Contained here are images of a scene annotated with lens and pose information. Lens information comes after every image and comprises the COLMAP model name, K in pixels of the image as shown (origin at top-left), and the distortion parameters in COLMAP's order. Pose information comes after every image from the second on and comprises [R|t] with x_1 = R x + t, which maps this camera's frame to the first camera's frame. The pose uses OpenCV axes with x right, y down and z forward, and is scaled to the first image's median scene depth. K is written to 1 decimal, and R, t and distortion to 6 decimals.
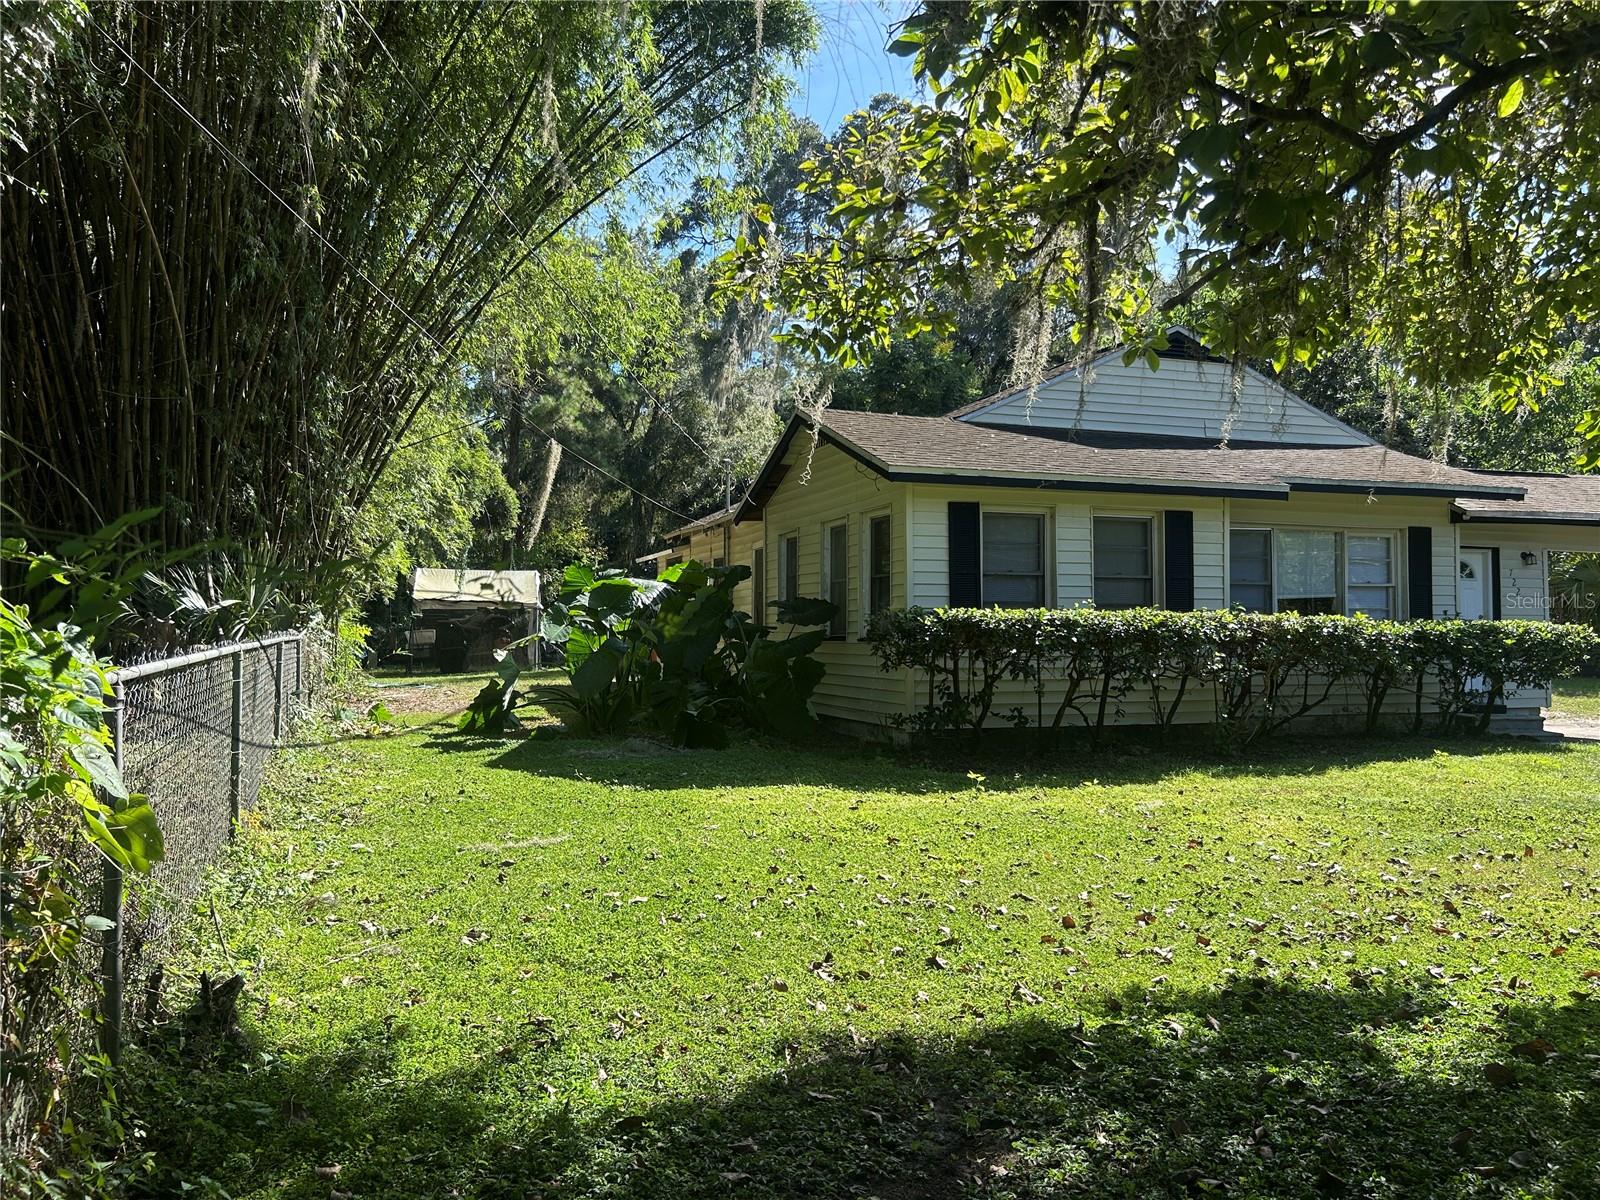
lens RADIAL K [[1222.5, 0, 801.3], [0, 1222.5, 611.6], [0, 0, 1]] dist [0.000570, -0.004258]
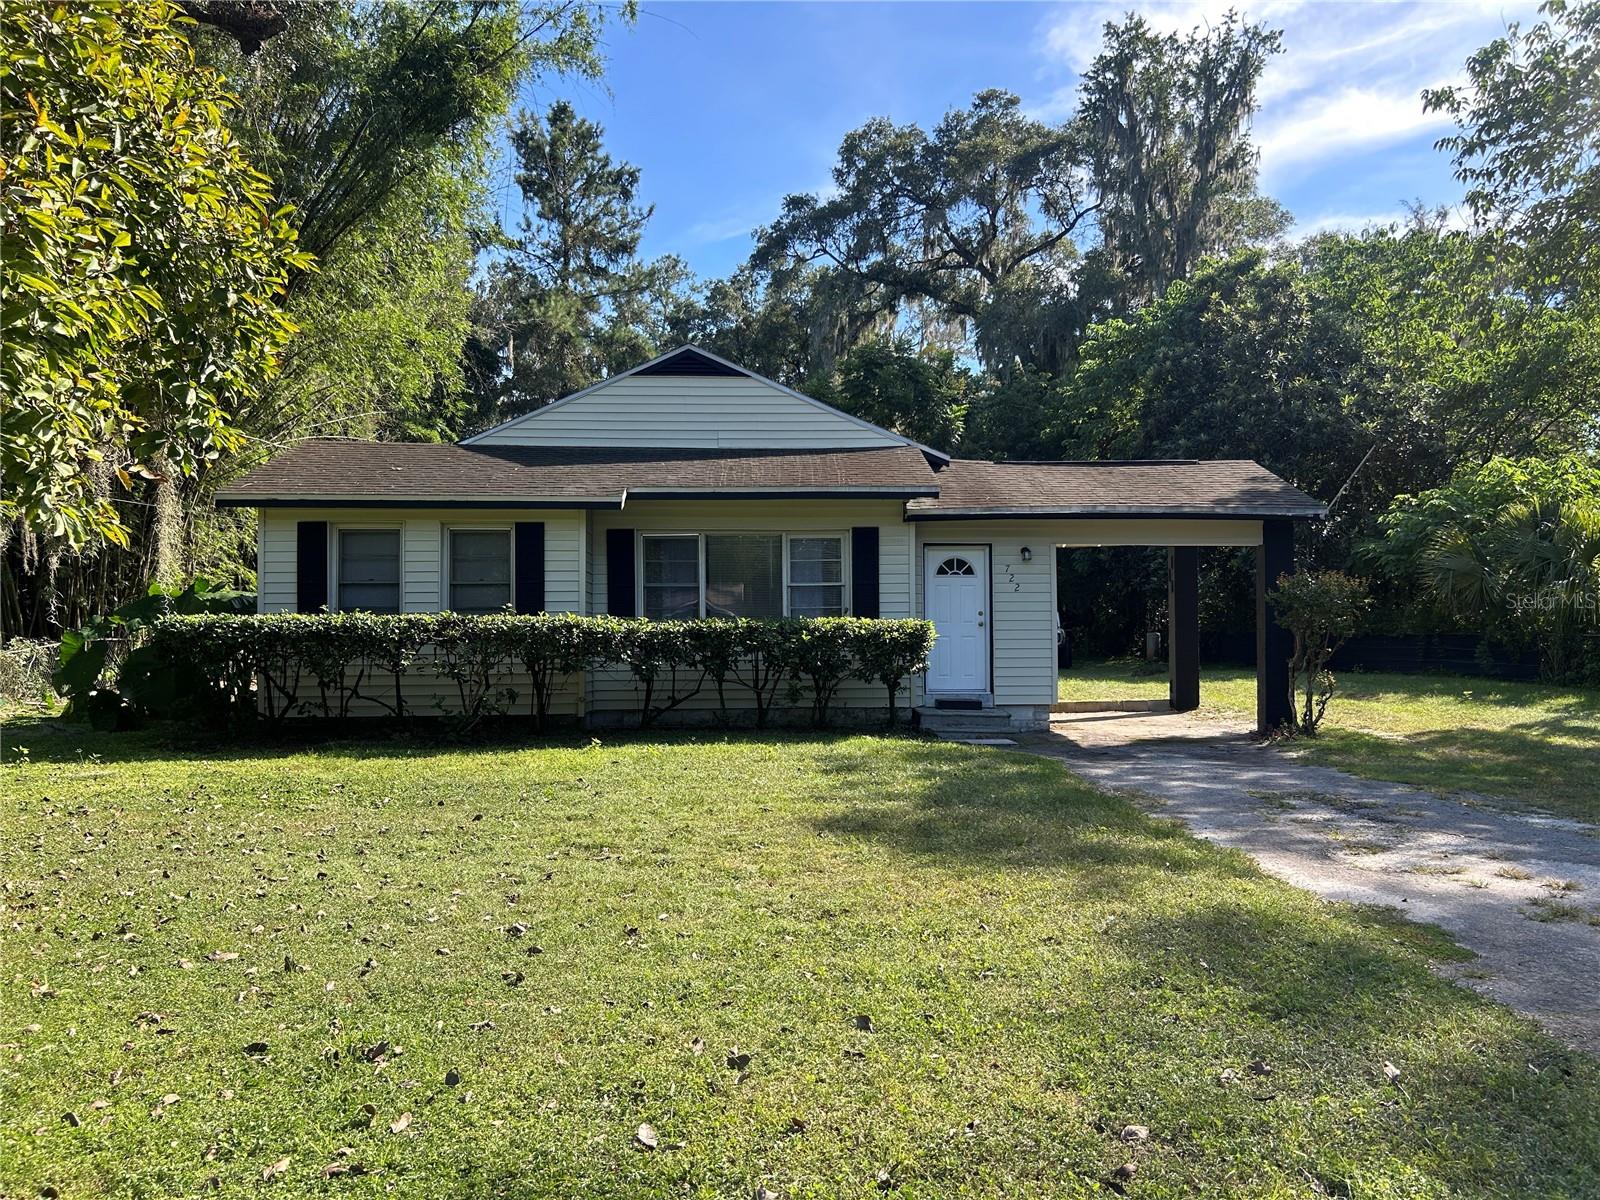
lens RADIAL K [[1222.5, 0, 796.3], [0, 1222.5, 600.4], [0, 0, 1]] dist [0.000570, -0.004258]
pose [[0.982085, -0.017580, -0.187618, 0.752059], [0.015712, 0.999811, -0.011434, 0.004393], [0.187784, 0.008282, 0.982175, -0.037236]]
